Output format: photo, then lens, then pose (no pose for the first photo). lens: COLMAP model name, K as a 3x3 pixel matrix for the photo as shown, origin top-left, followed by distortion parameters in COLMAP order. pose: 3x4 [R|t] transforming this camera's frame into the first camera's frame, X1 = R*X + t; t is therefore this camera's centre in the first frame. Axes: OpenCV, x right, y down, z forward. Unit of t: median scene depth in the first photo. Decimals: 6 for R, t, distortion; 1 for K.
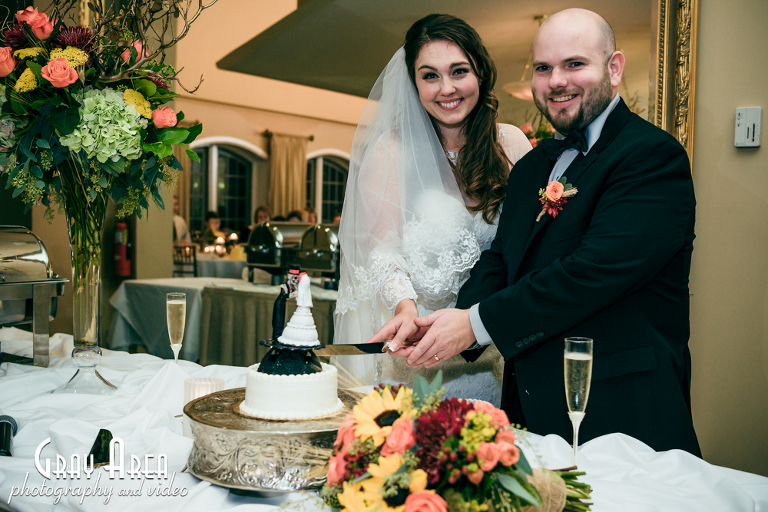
lens RADIAL K [[842.1, 0, 384.0], [0, 842.1, 256.0], [0, 0, 1]] dist [-0.026887, -0.009195]
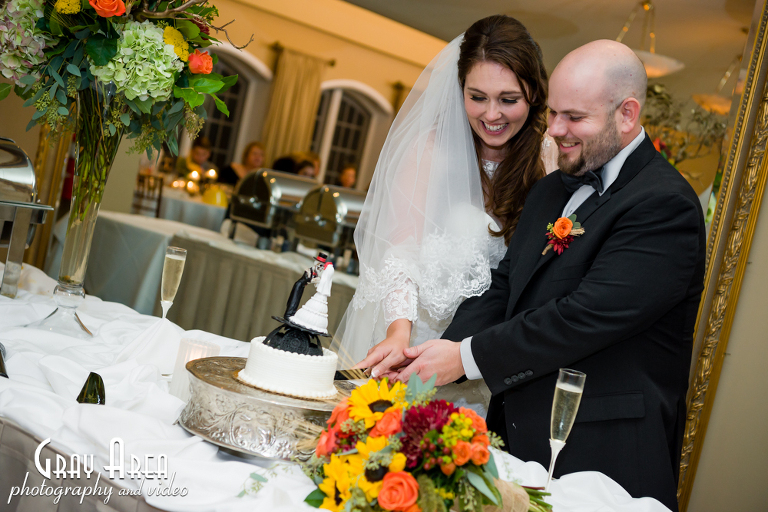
lens RADIAL K [[1166.2, 0, 384.0], [0, 1166.2, 256.0], [0, 0, 1]] dist [0.010657, -0.032420]
pose [[0.982137, 0.188095, -0.005291, -0.016351], [-0.187904, 0.981859, 0.025406, -0.033106], [0.009974, -0.023958, 0.999663, -0.426098]]
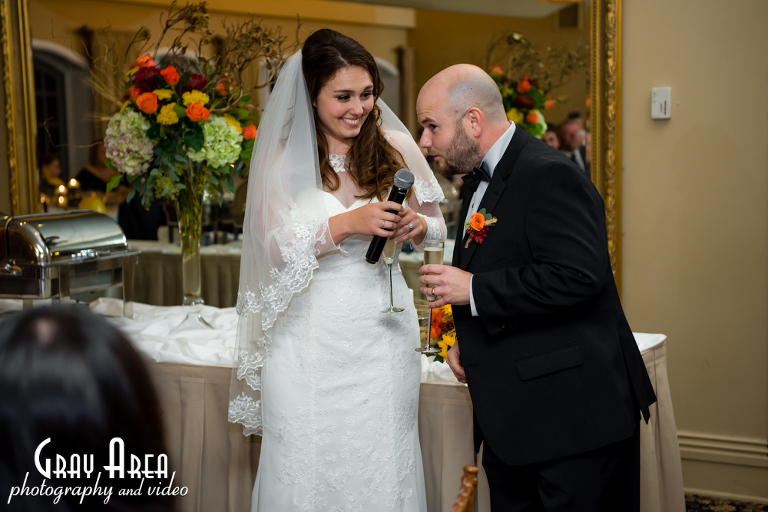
lens RADIAL K [[1479.5, 0, 384.0], [0, 1479.5, 256.0], [0, 0, 1]] dist [0.385015, 0.060289]
pose [[0.988584, -0.060578, 0.137959, -0.544875], [0.053100, 0.996946, 0.057257, -0.120653], [-0.141006, -0.049278, 0.988782, -2.092868]]
